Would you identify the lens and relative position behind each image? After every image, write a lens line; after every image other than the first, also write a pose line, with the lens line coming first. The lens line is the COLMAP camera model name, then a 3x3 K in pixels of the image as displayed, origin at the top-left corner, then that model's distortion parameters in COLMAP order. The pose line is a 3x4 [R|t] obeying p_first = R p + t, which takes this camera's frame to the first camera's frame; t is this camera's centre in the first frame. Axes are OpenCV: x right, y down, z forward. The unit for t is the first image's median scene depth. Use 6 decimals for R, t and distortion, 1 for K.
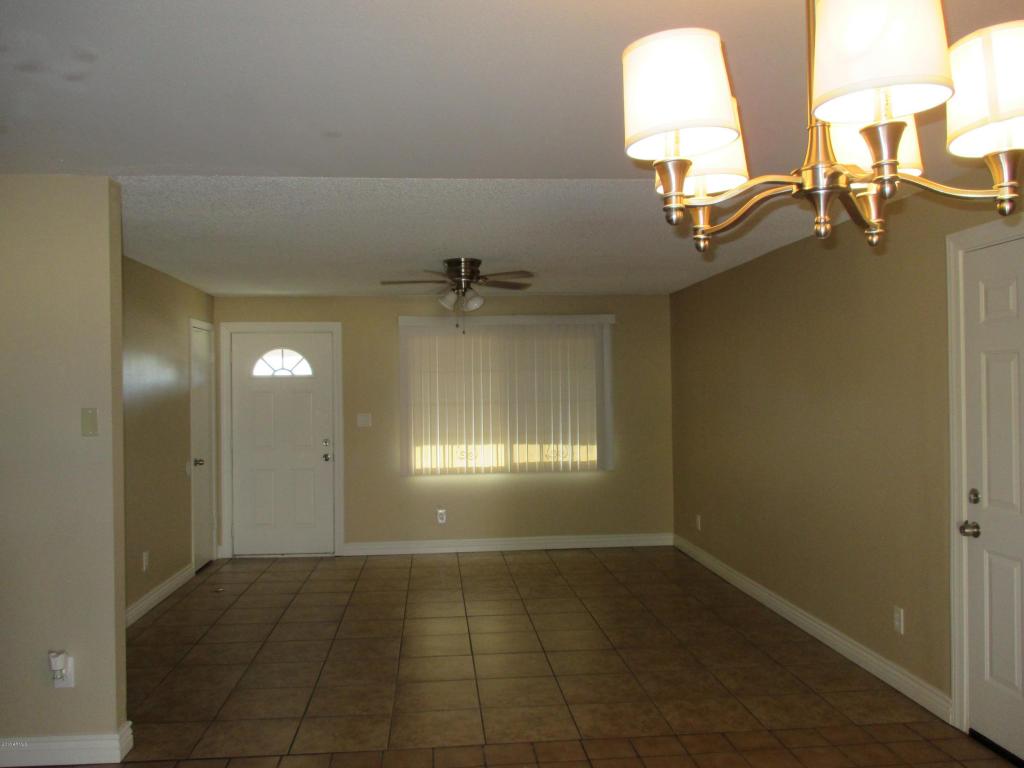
lens RADIAL K [[849.5, 0, 512.0], [0, 849.5, 384.0], [0, 0, 1]] dist [-0.020586, -0.010448]
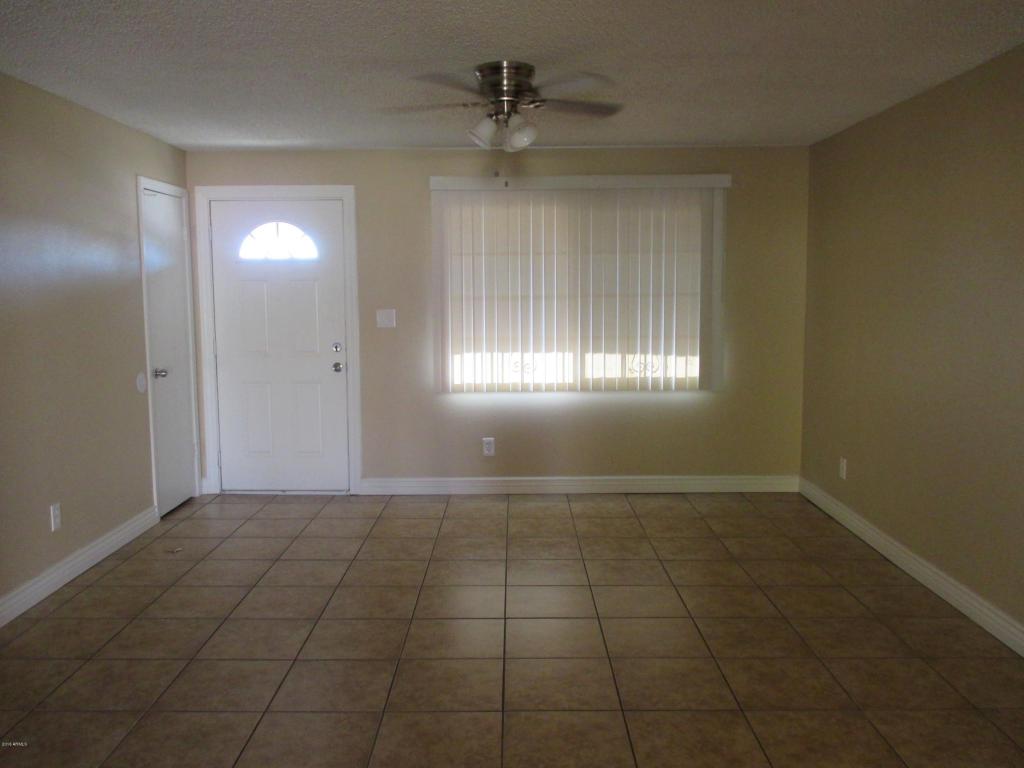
lens RADIAL K [[849.5, 0, 512.0], [0, 849.5, 384.0], [0, 0, 1]] dist [-0.020586, -0.010448]
pose [[0.995600, 0.018775, -0.091807, 0.006570], [-0.007408, 0.992426, 0.122622, 0.007445], [0.093414, -0.121402, 0.988198, 0.263691]]
